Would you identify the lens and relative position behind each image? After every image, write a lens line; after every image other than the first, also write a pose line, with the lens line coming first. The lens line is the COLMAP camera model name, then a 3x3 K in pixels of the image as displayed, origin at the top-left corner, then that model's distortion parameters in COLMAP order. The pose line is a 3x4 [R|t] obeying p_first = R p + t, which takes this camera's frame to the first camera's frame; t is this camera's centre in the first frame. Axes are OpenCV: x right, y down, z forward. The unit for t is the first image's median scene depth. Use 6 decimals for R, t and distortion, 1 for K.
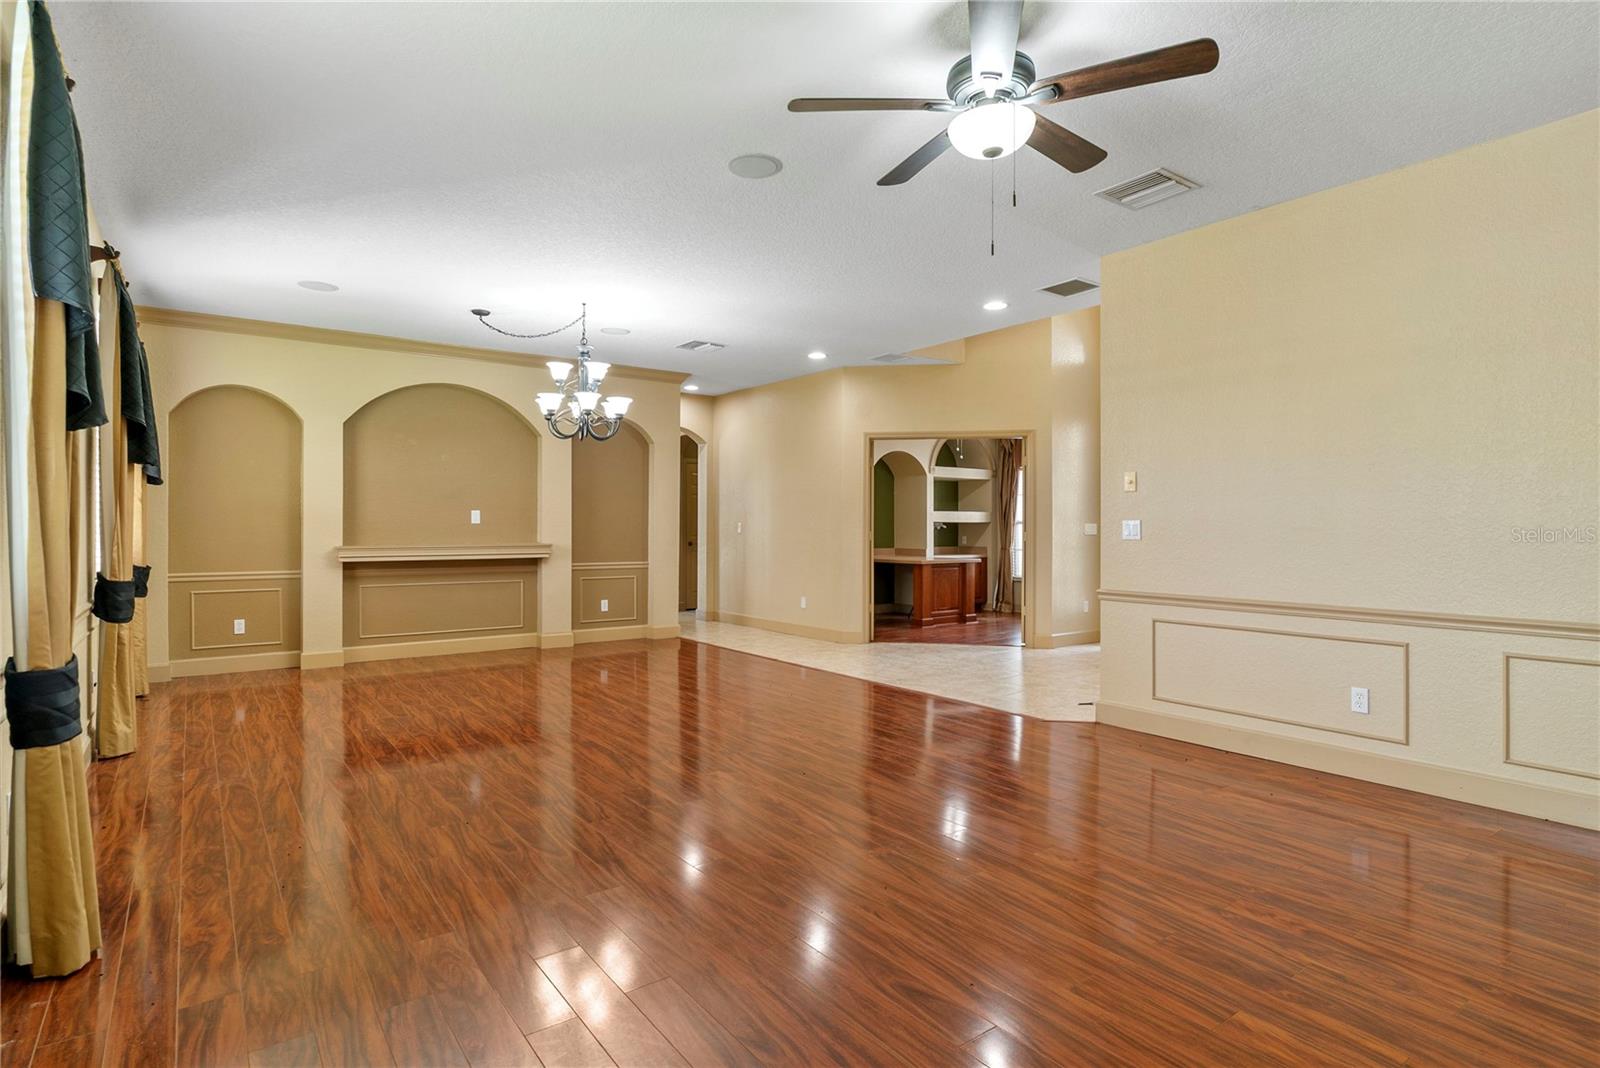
lens RADIAL K [[828.6, 0, 810.3], [0, 828.6, 534.0], [0, 0, 1]] dist [-0.002245, -0.000766]
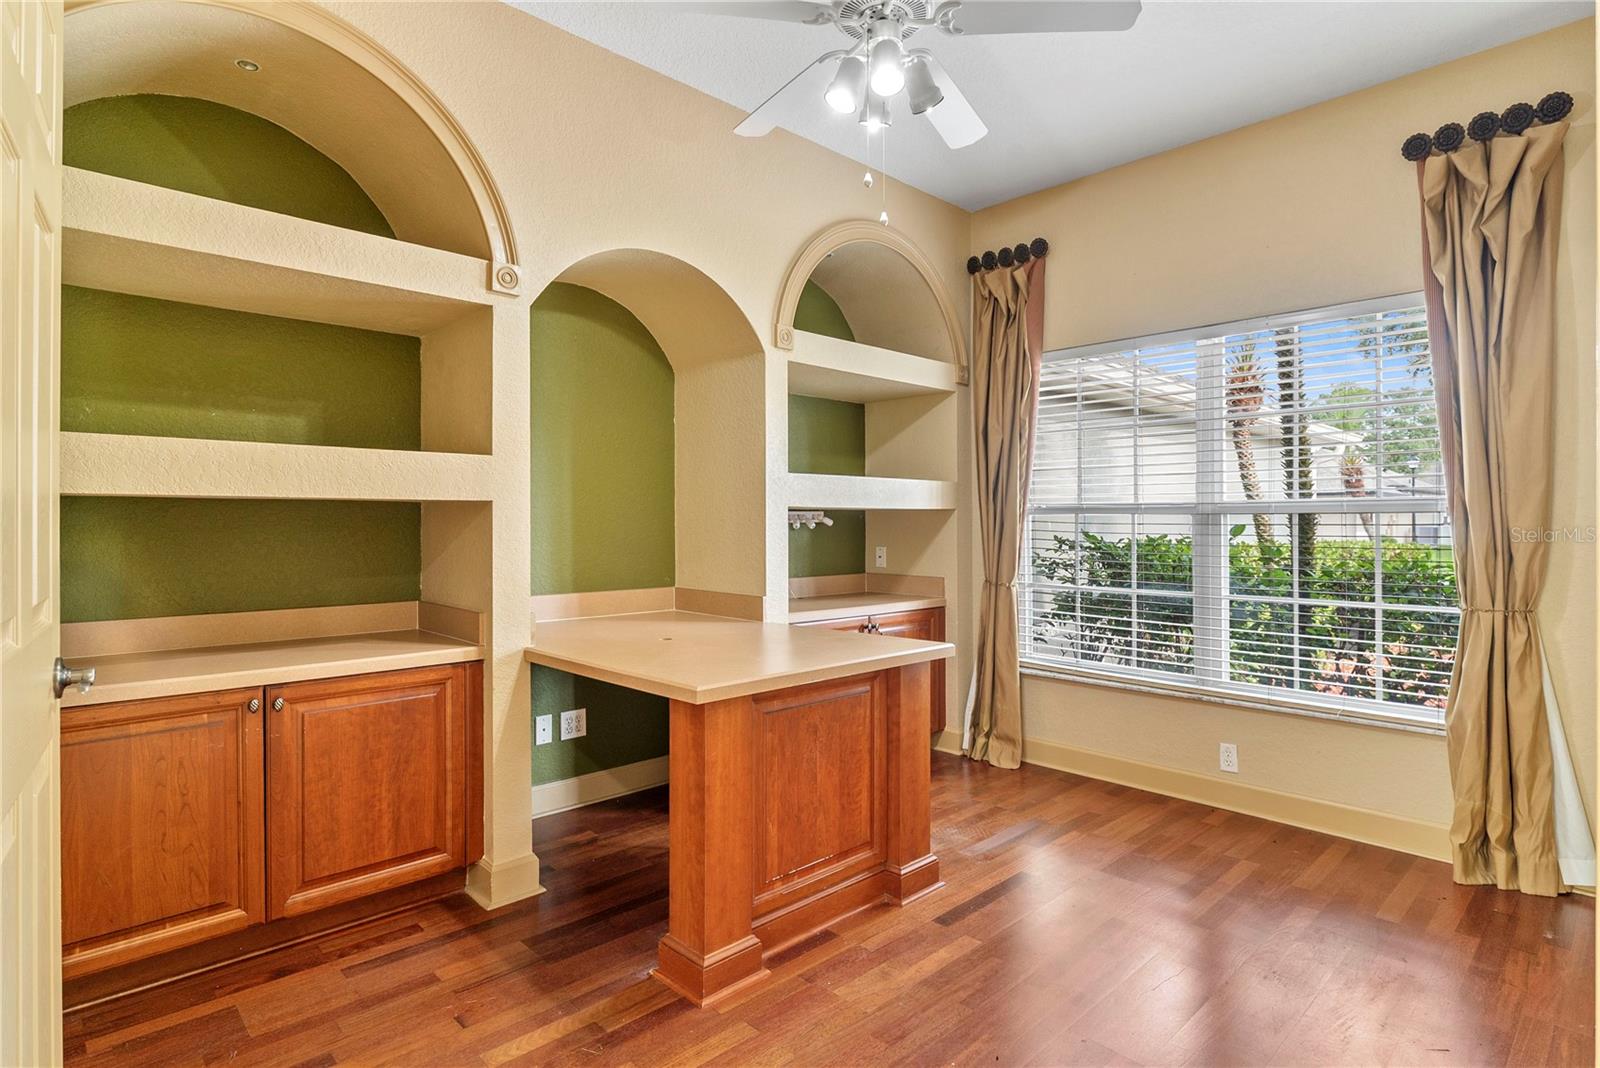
lens RADIAL K [[828.6, 0, 795.6], [0, 828.6, 523.2], [0, 0, 1]] dist [-0.002245, -0.000766]
pose [[0.995348, -0.002456, 0.096317, 0.116960], [0.003144, 0.999971, -0.006989, -0.005962], [-0.096297, 0.007259, 0.995326, 0.664493]]
